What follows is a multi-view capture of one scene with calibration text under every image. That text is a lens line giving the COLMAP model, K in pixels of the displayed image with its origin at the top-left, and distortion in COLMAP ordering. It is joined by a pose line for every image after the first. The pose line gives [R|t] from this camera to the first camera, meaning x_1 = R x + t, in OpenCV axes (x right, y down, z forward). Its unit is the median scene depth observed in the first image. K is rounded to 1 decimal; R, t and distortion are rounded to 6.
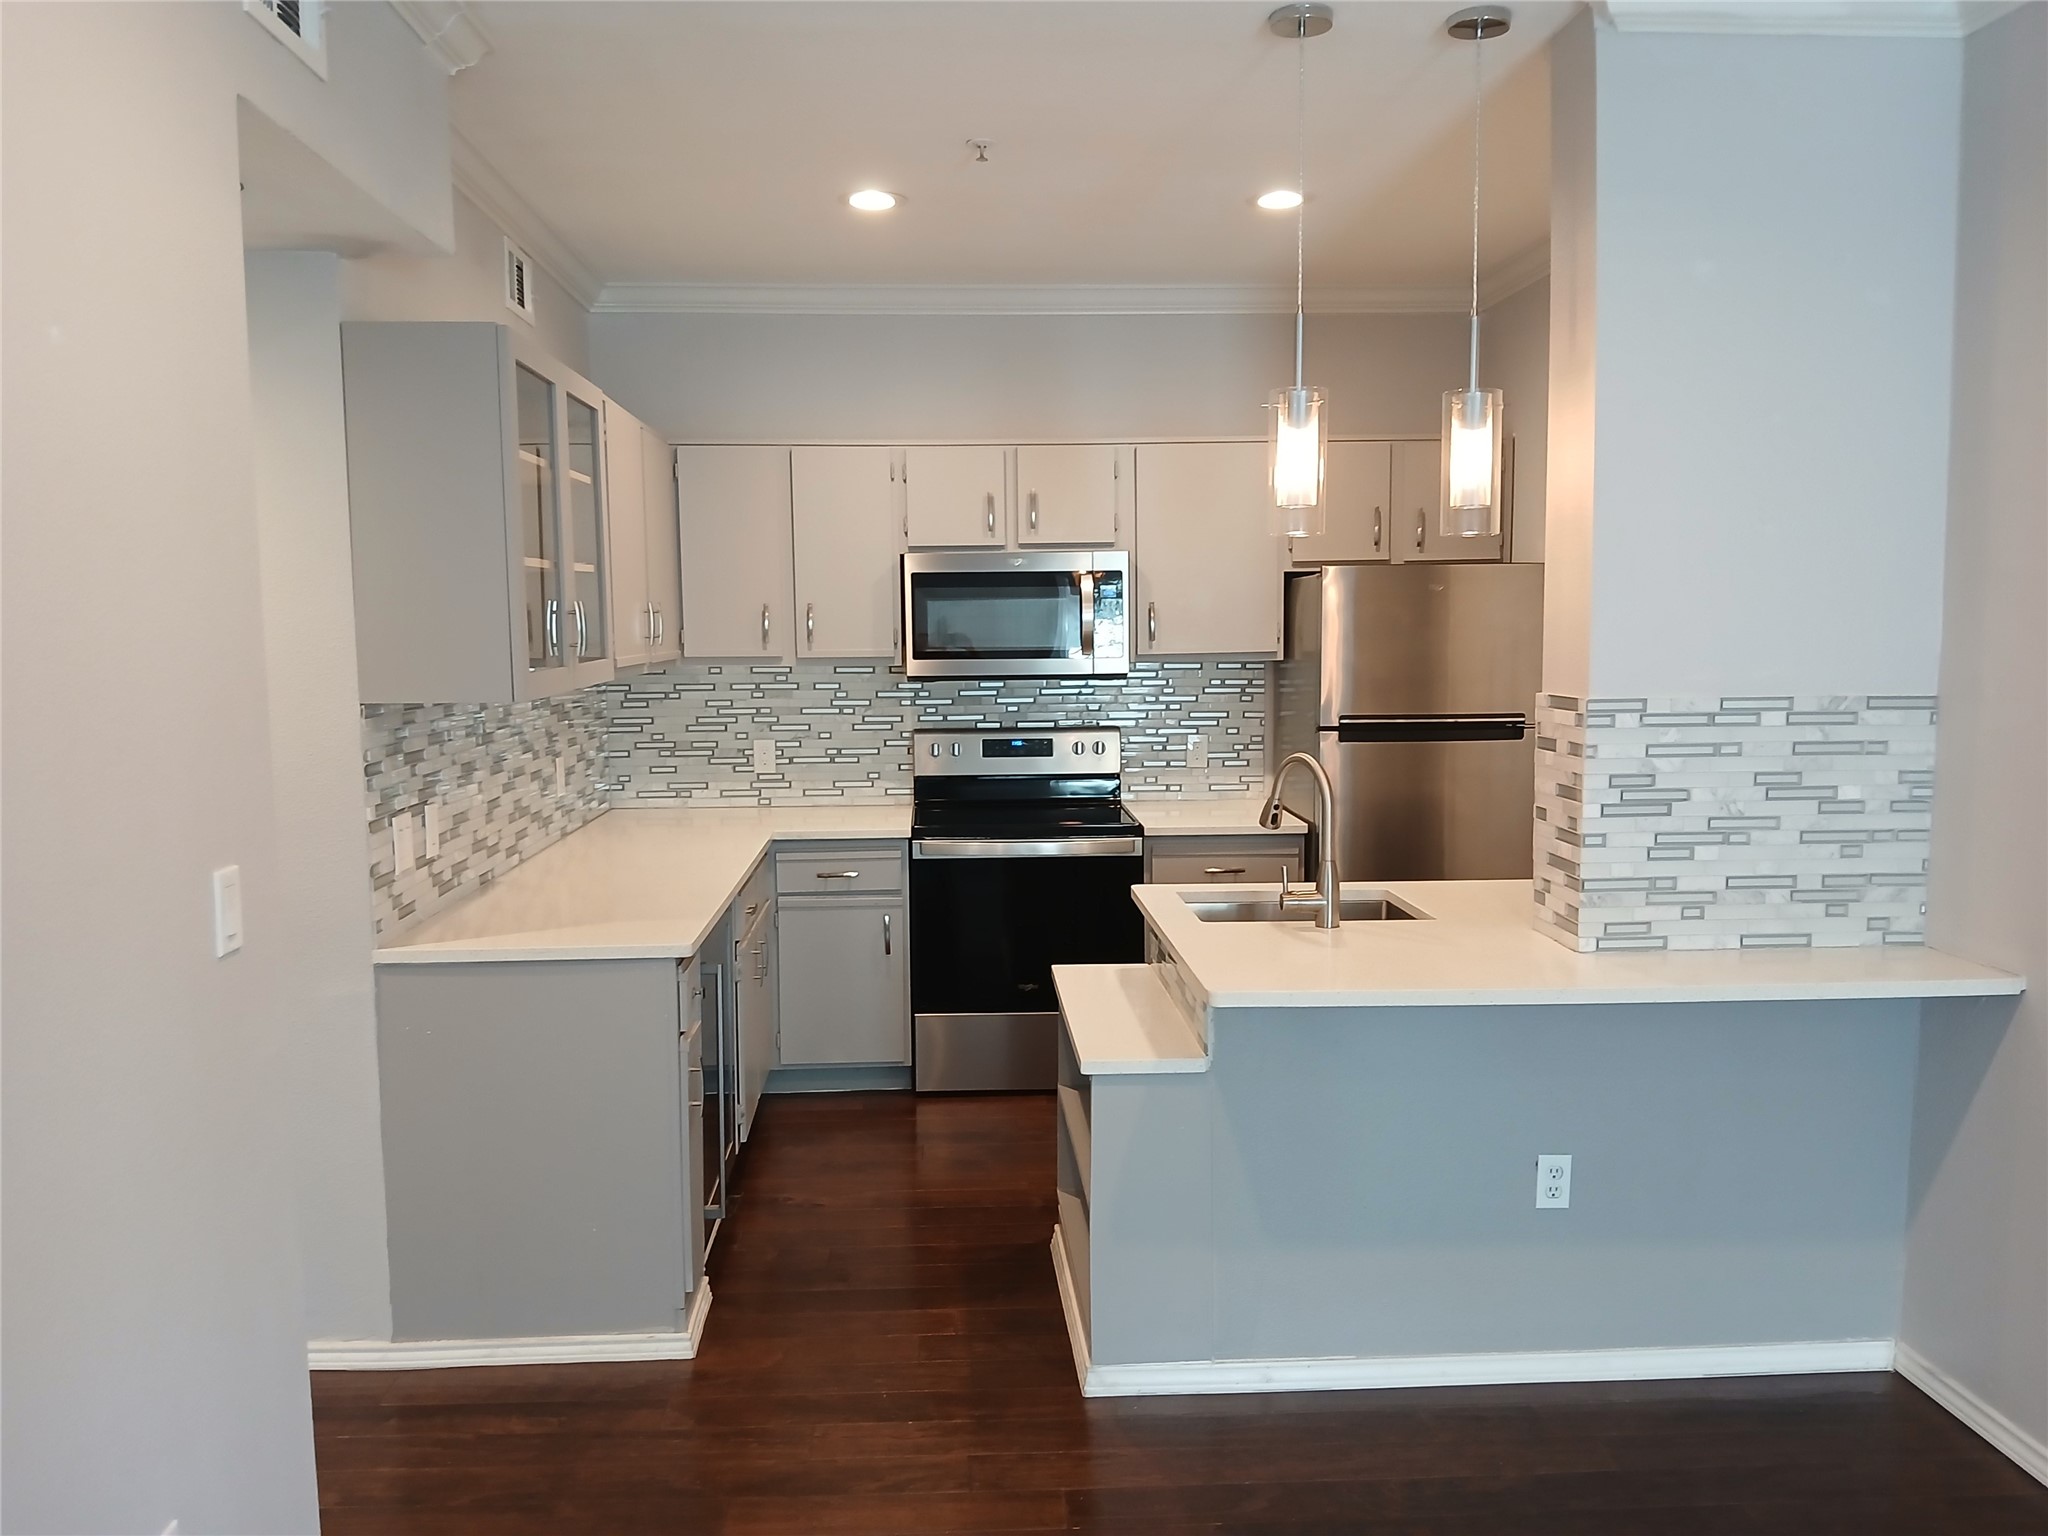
lens RADIAL K [[1606.4, 0, 1003.8], [0, 1606.4, 767.8], [0, 0, 1]] dist [0.123293, -0.006193]
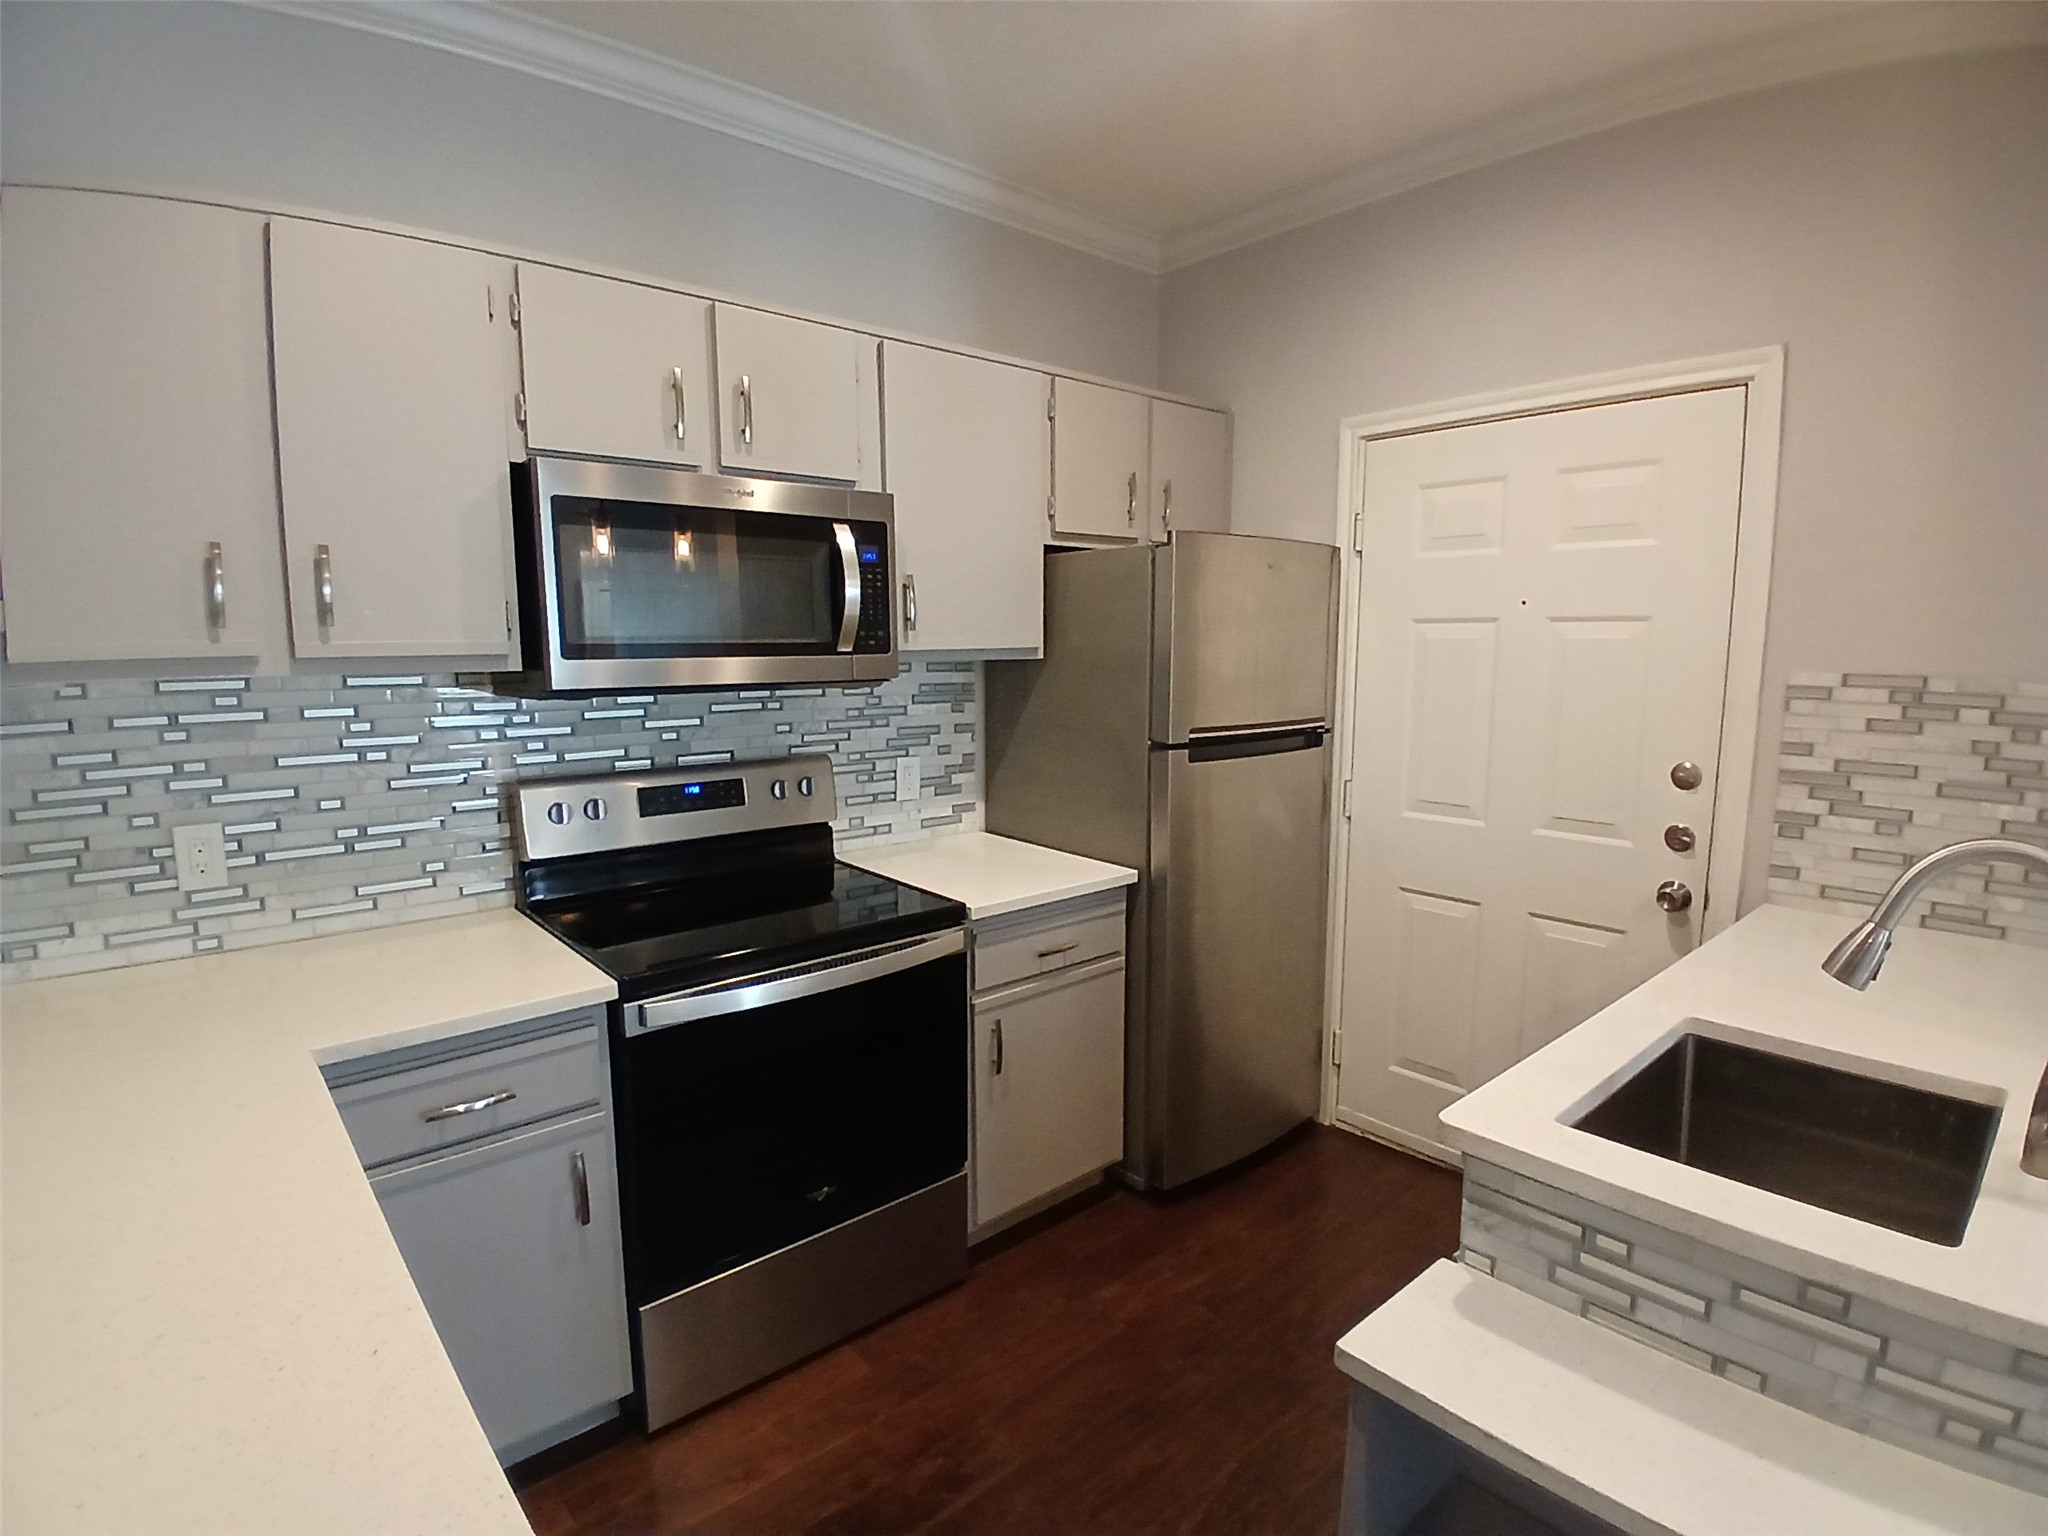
lens RADIAL K [[1022.1, 0, 1030.8], [0, 1022.1, 780.7], [0, 0, 1]] dist [-0.021064, -0.028310]
pose [[0.775526, -0.079182, 0.626330, -0.155228], [0.049389, 0.996672, 0.064848, -0.042525], [-0.629381, -0.019357, 0.776856, 0.659121]]
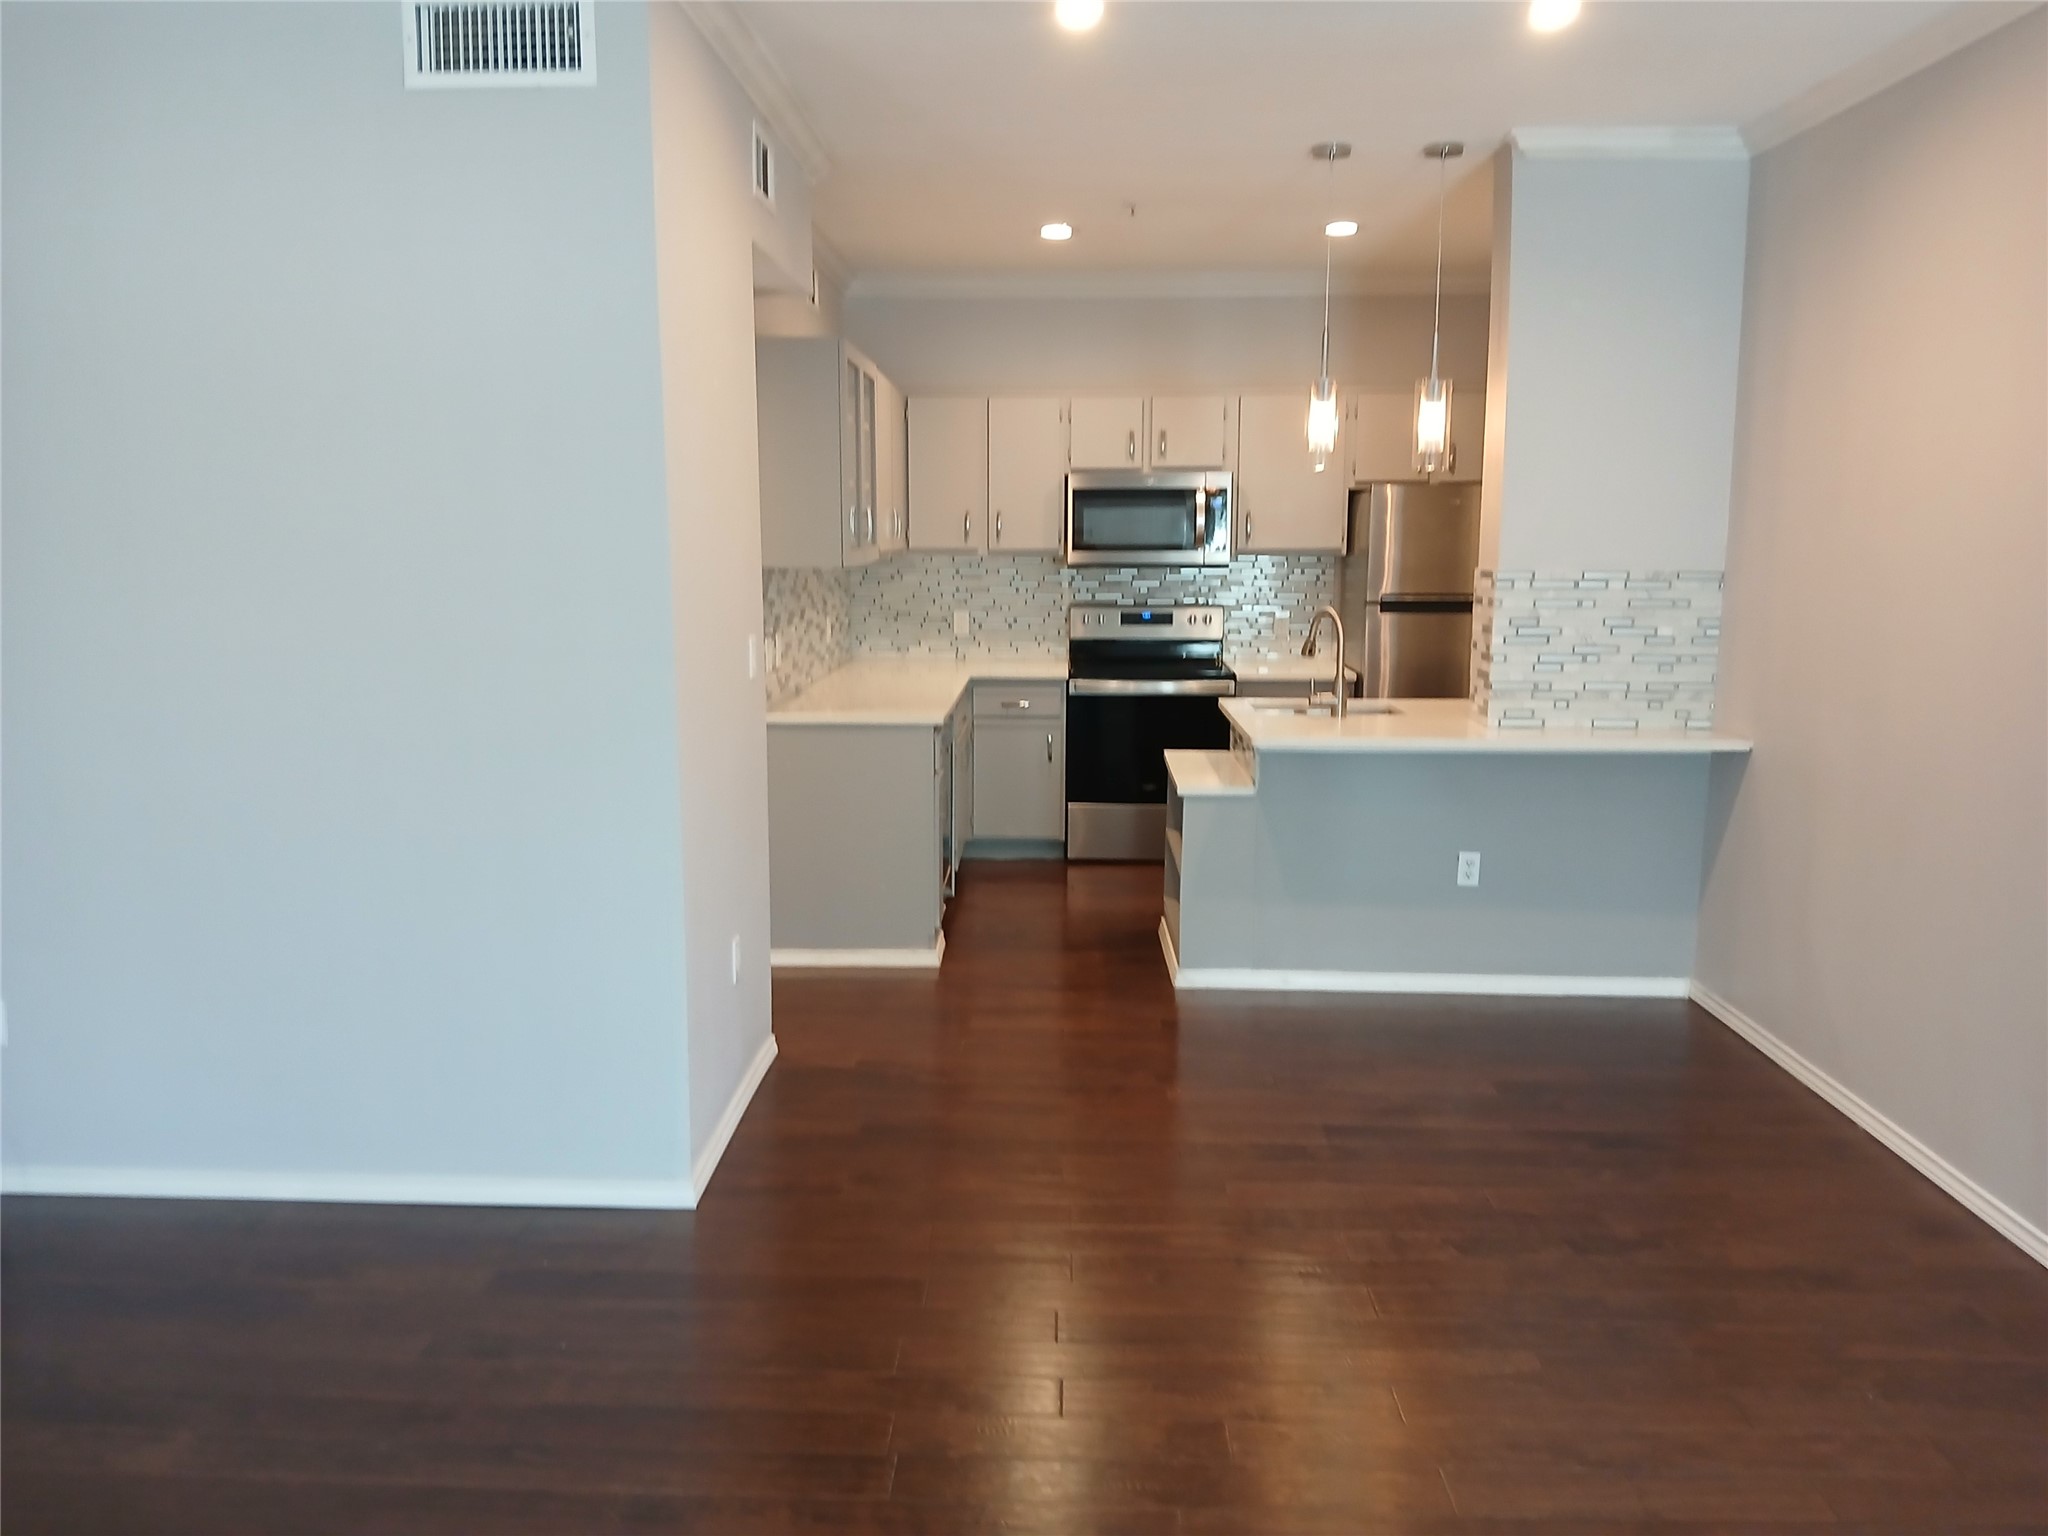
lens RADIAL K [[1606.4, 0, 984.8], [0, 1606.4, 771.0], [0, 0, 1]] dist [0.123293, -0.006193]
pose [[0.995348, 0.024741, -0.093113, 0.002552], [-0.019473, 0.998180, 0.057070, 0.045059], [0.094355, -0.054991, 0.994019, -0.409830]]
